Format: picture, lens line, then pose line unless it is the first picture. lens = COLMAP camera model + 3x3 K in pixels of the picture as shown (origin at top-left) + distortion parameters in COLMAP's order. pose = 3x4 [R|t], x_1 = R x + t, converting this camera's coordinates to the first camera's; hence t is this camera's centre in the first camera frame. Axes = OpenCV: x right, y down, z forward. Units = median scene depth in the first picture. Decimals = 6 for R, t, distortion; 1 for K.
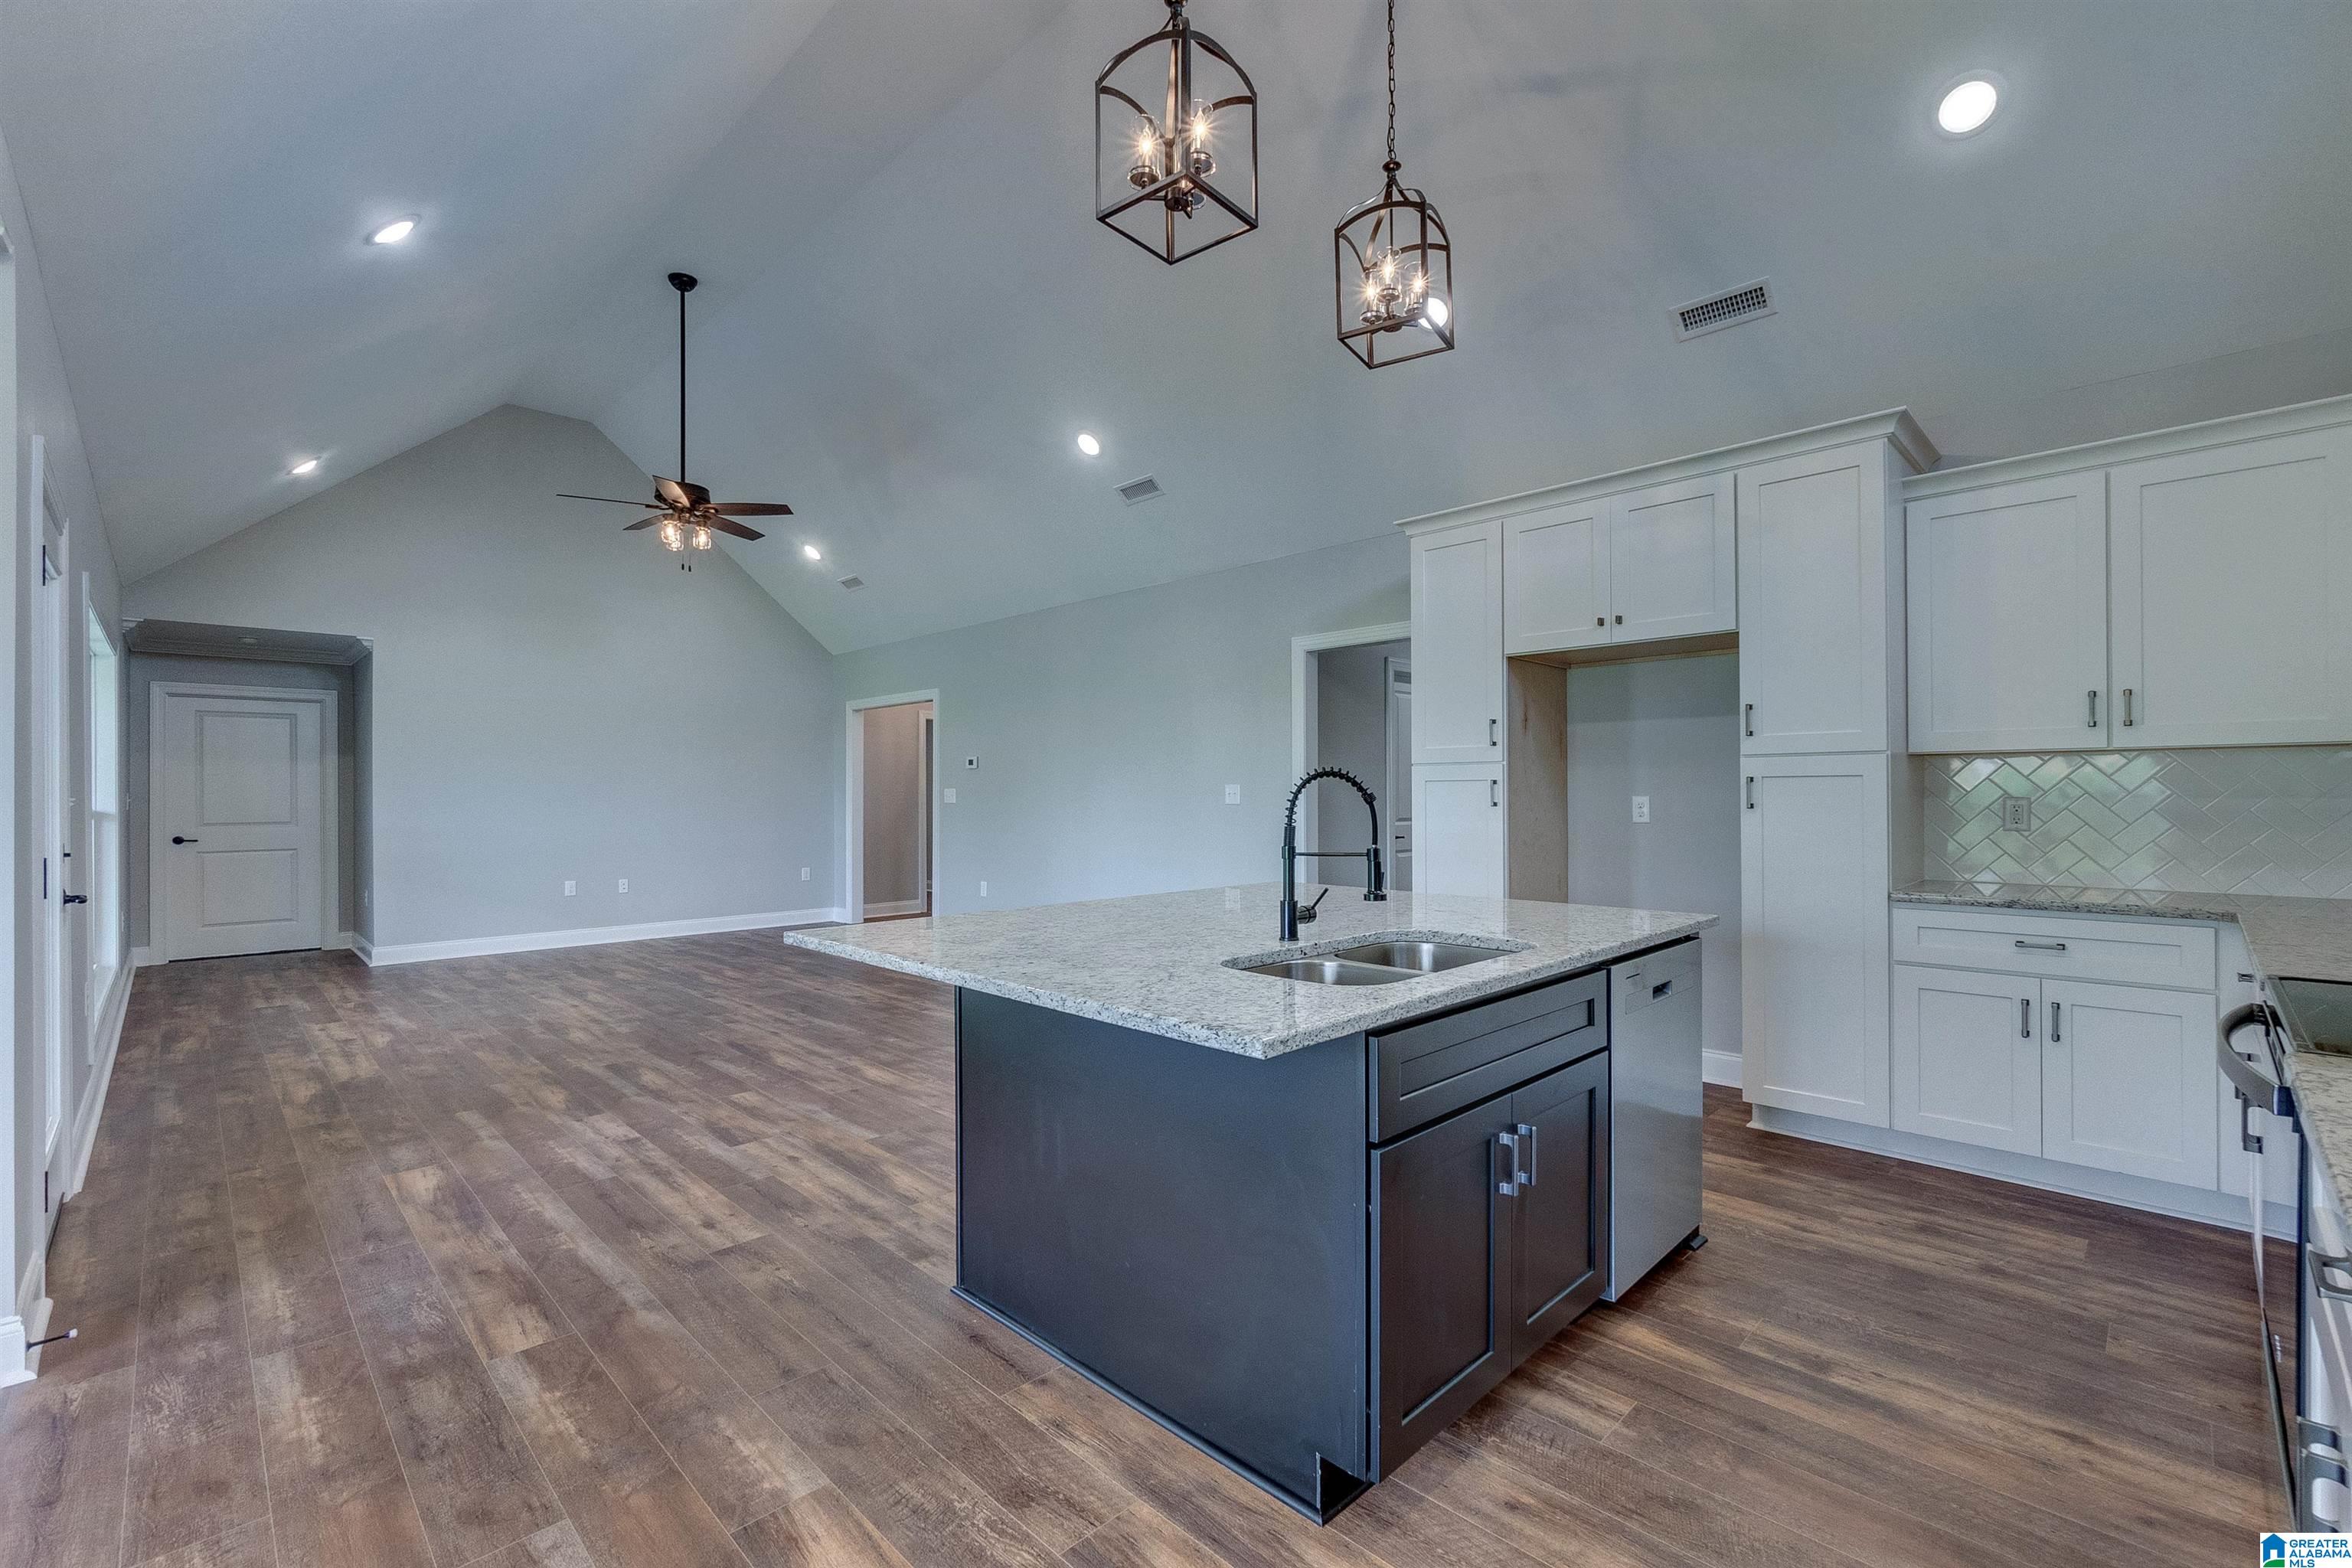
lens RADIAL K [[1009.6, 0, 1178.3], [0, 1009.6, 780.5], [0, 0, 1]] dist [-0.002162, 0.000544]
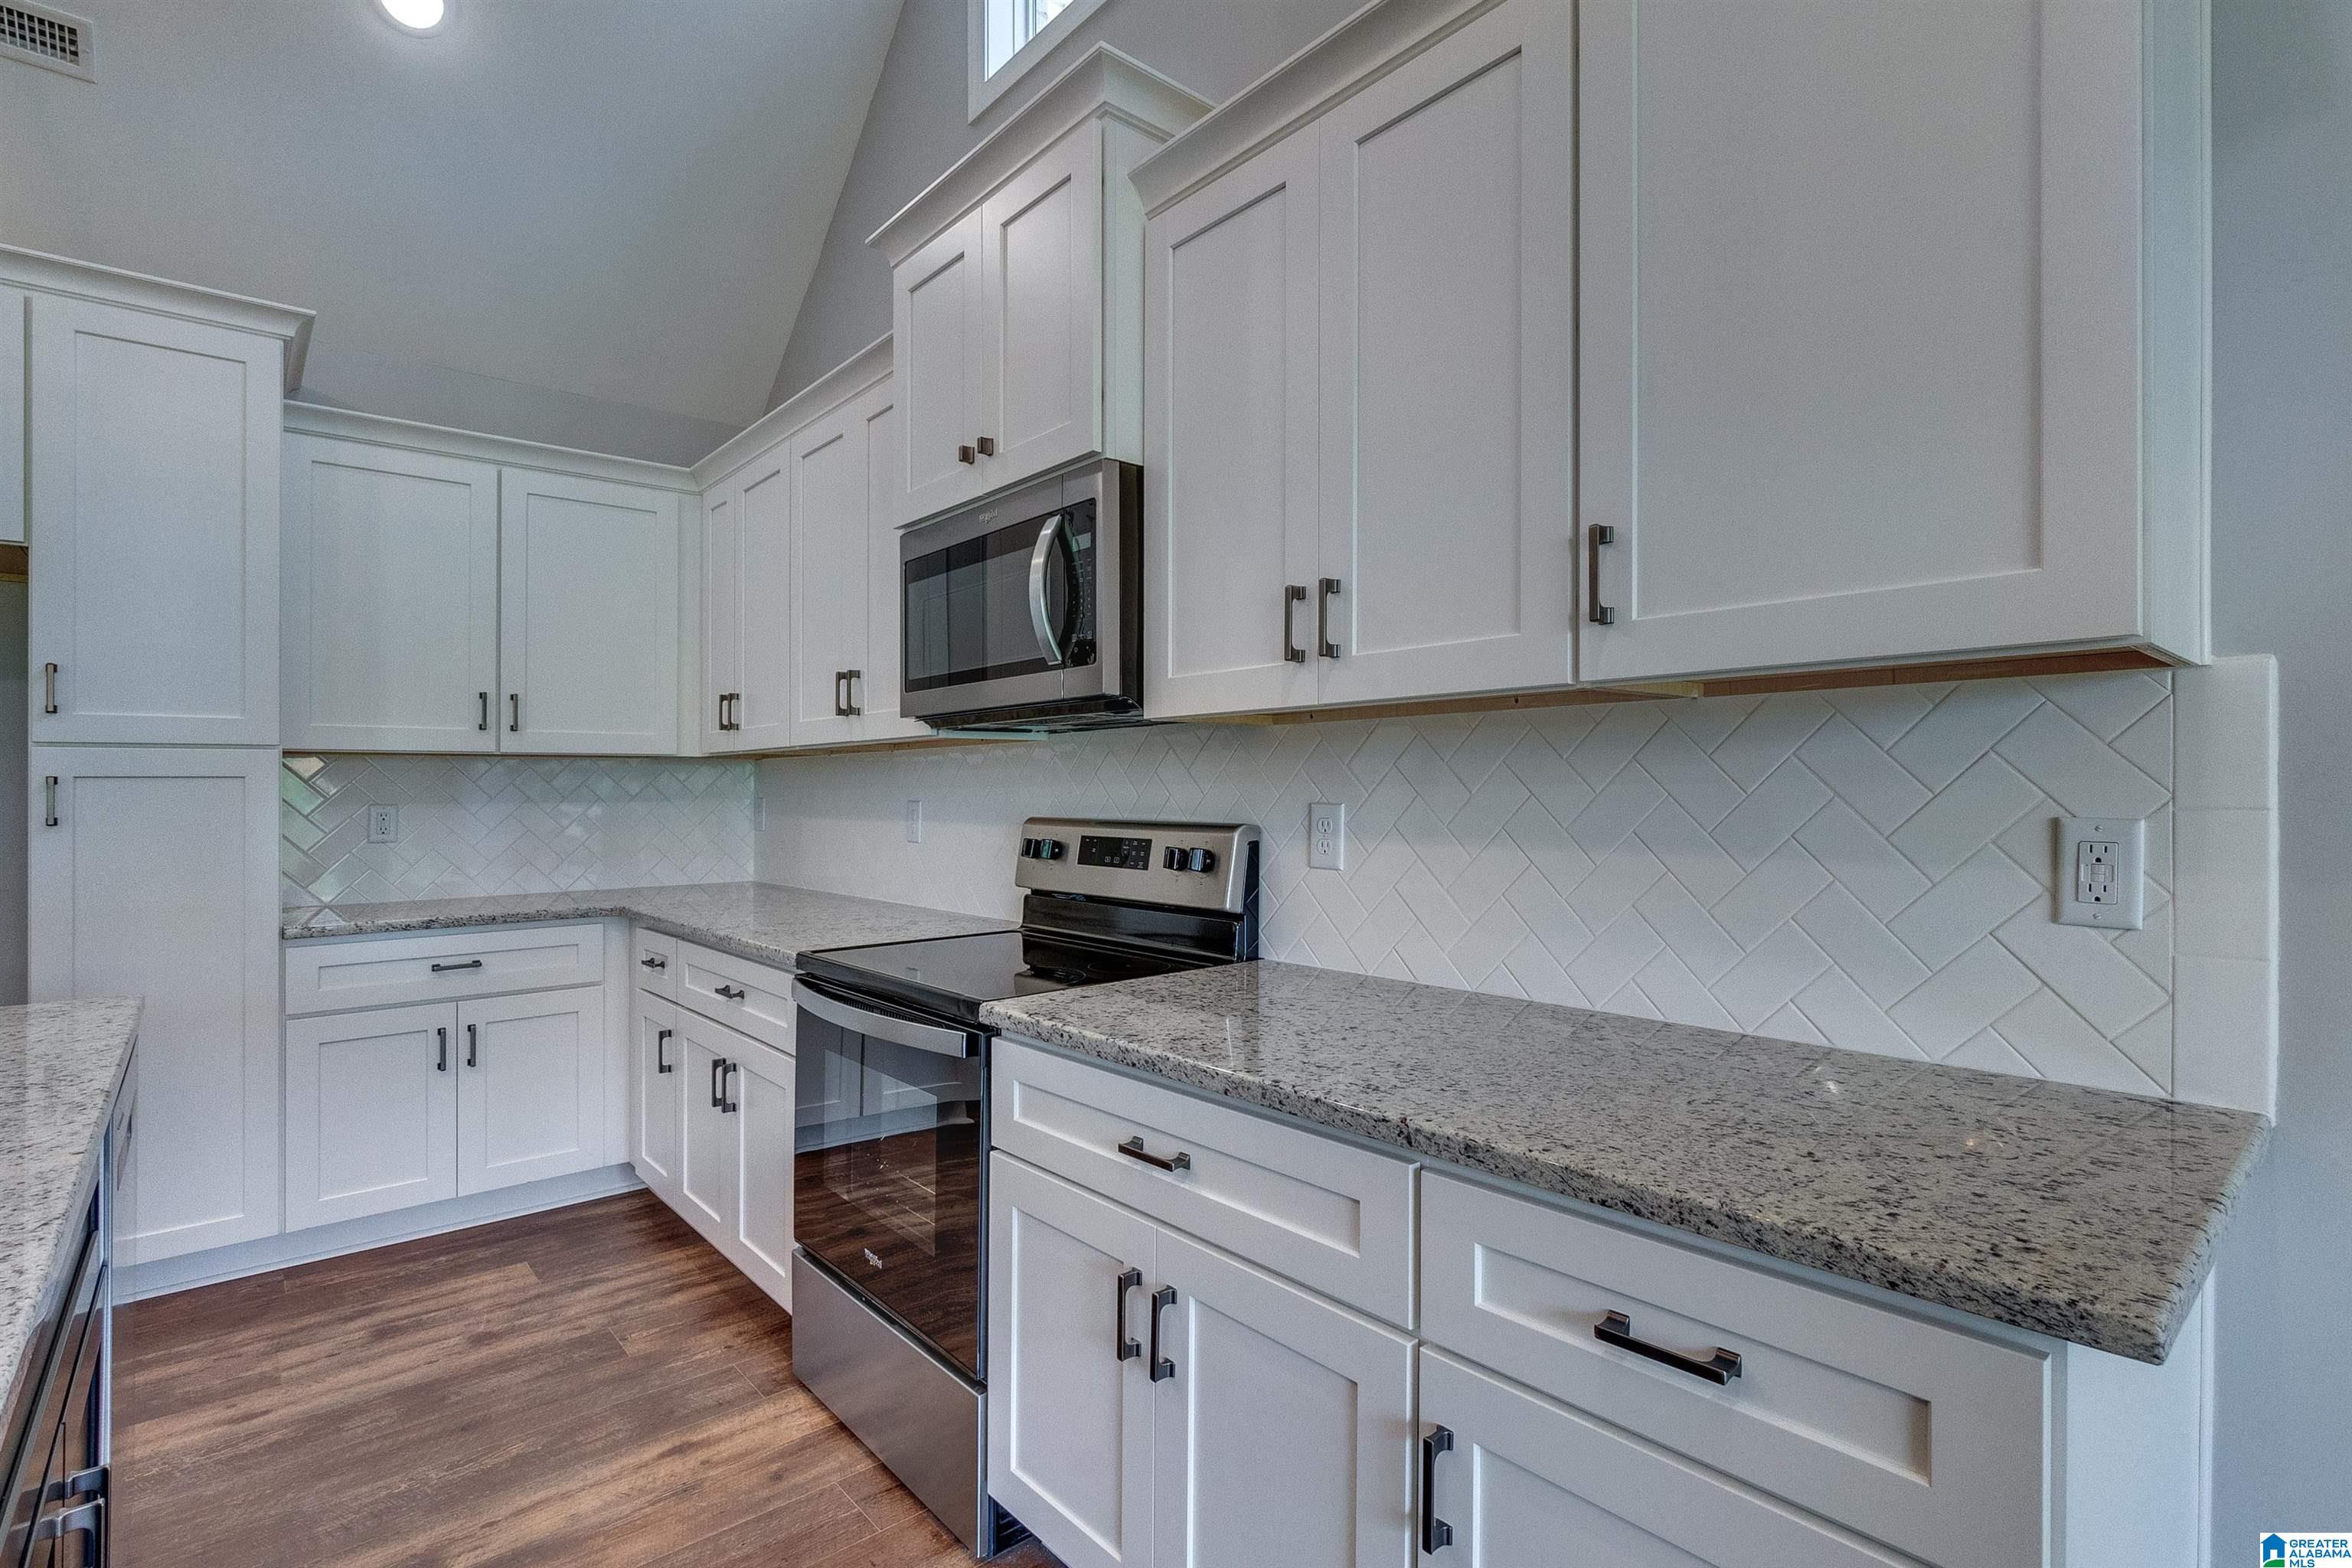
lens RADIAL K [[1116.5, 0, 1176.9], [0, 1116.5, 785.4], [0, 0, 1]] dist [-0.001895, 0.002374]
pose [[0.068728, 0.007561, 0.997607, -0.120908], [-0.007323, 0.999948, -0.007074, 0.002541], [-0.997609, -0.006819, 0.068780, 0.299945]]
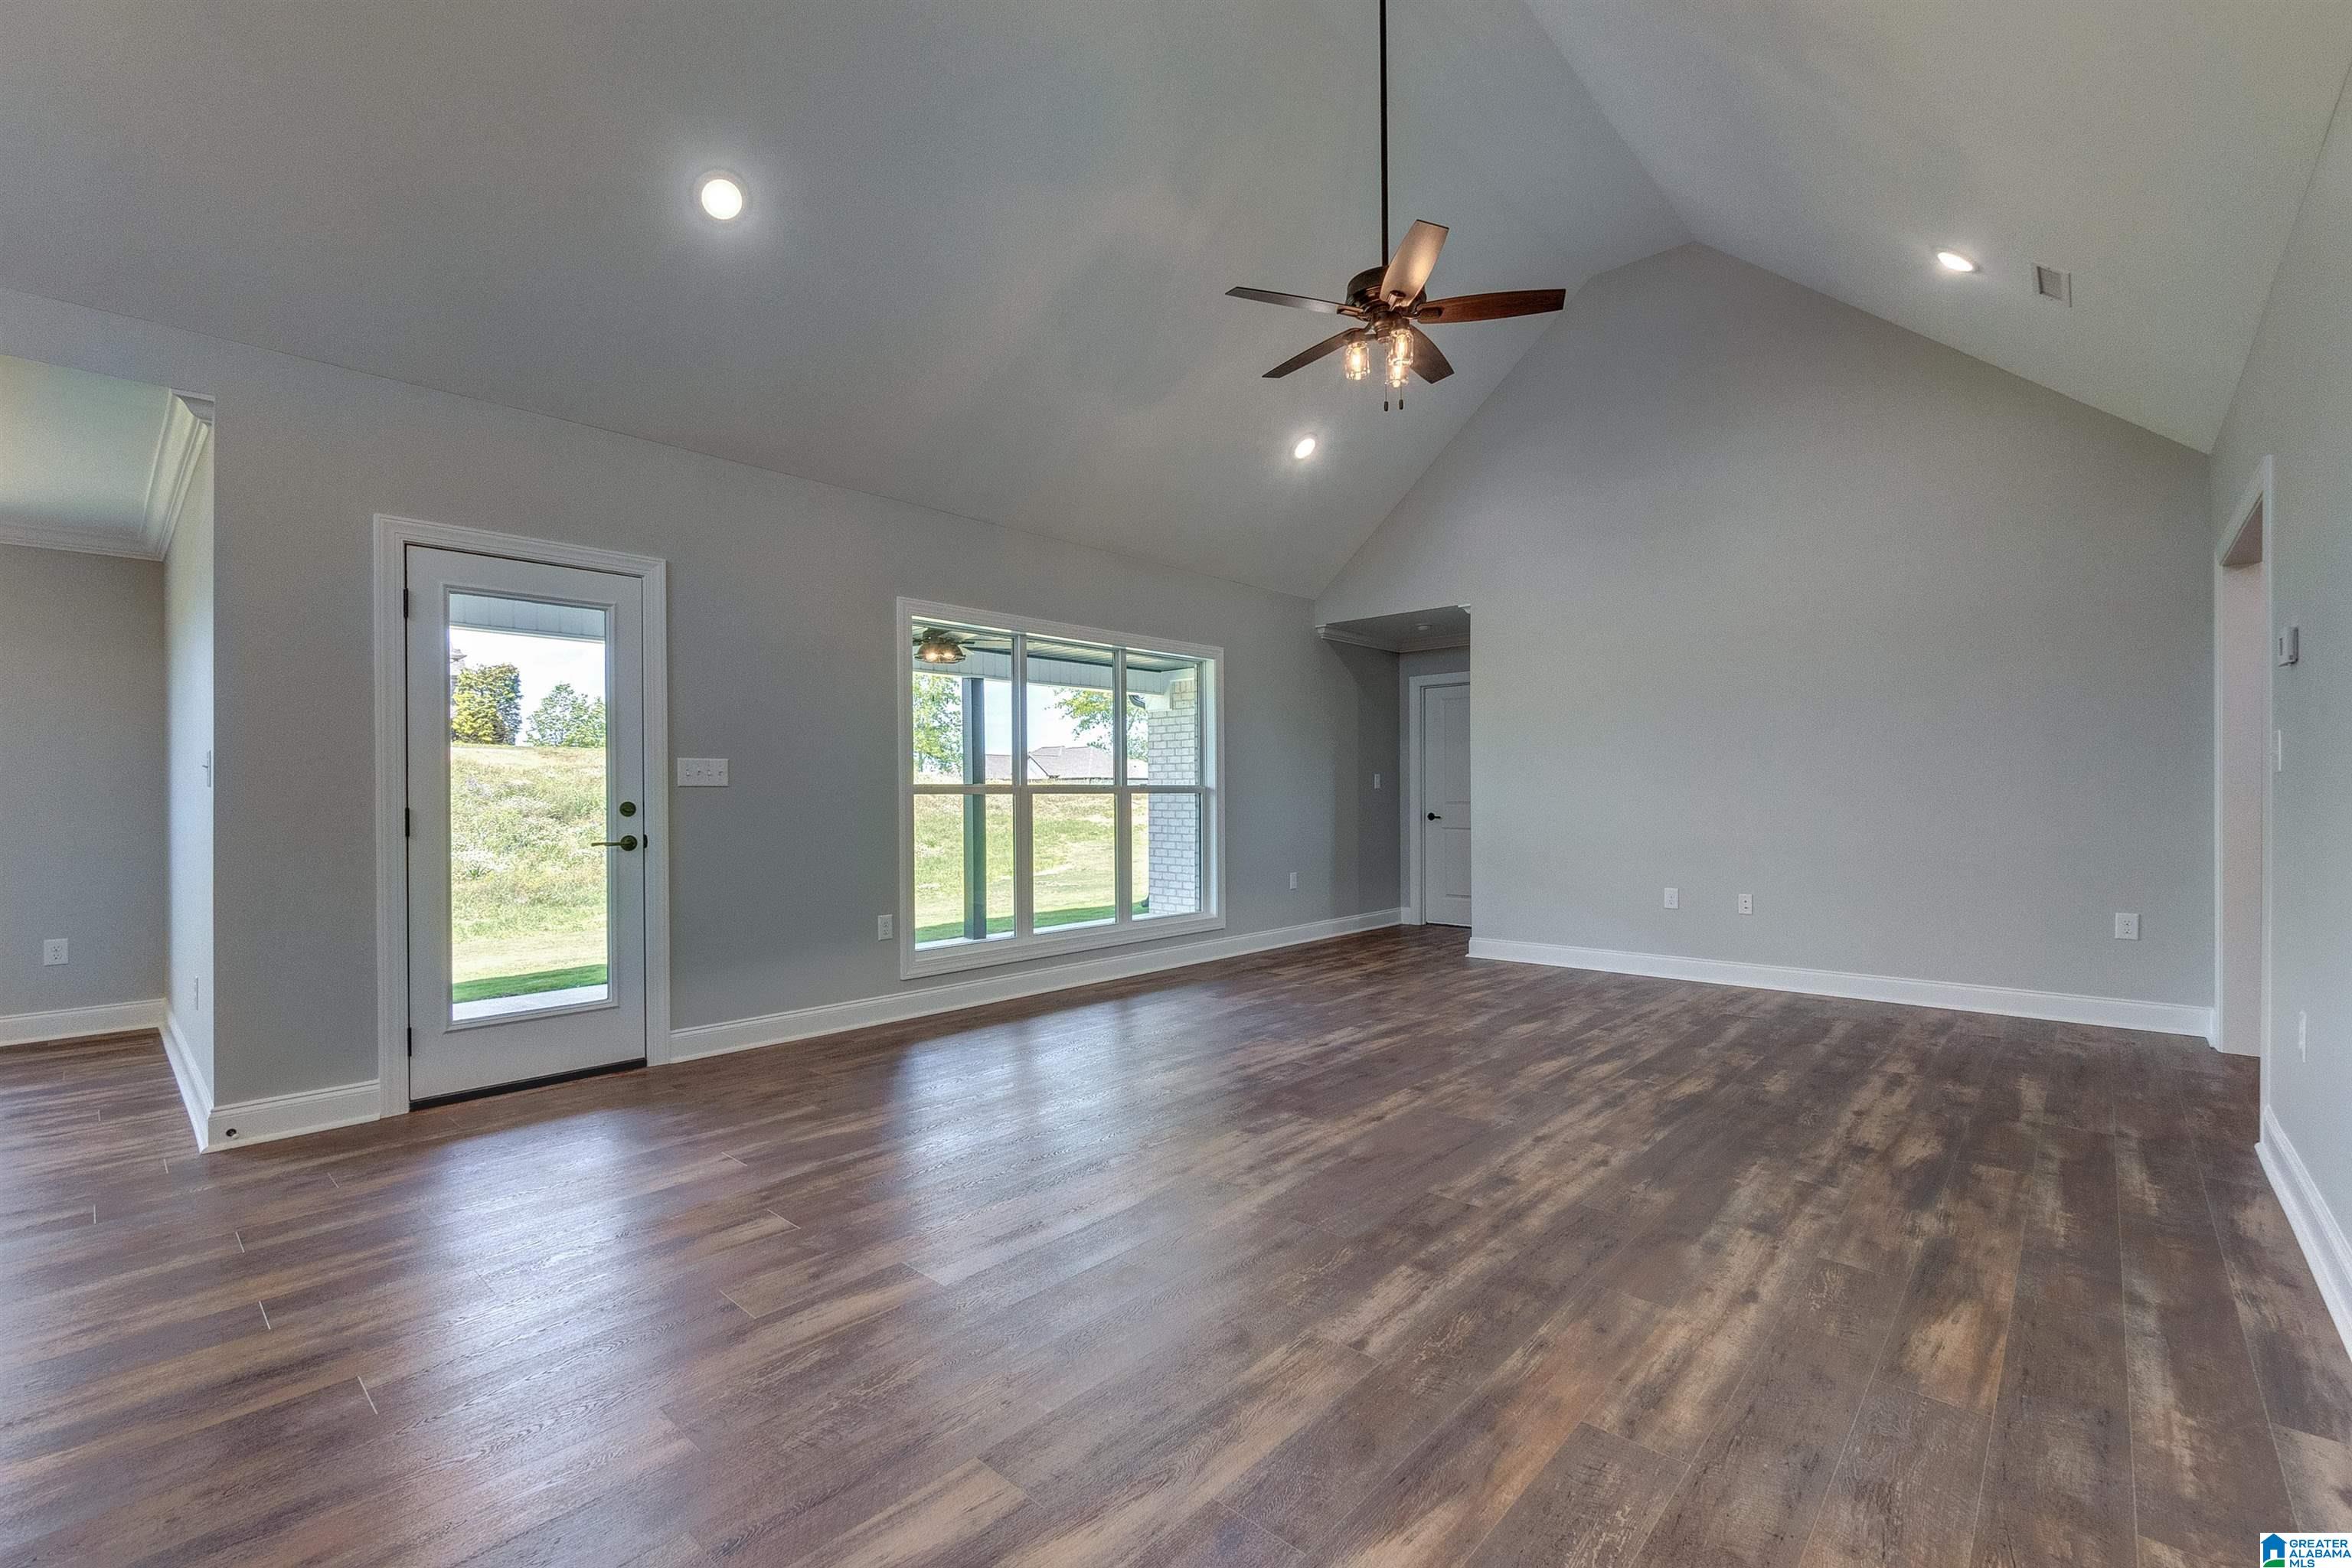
lens RADIAL K [[1009.9, 0, 1176.0], [0, 1009.9, 797.8], [0, 0, 1]] dist [-0.008414, 0.001616]
pose [[0.050204, 0.008044, -0.998707, 0.312334], [0.019185, 0.999775, 0.009017, 0.062322], [0.998555, -0.019613, 0.050038, 1.804704]]
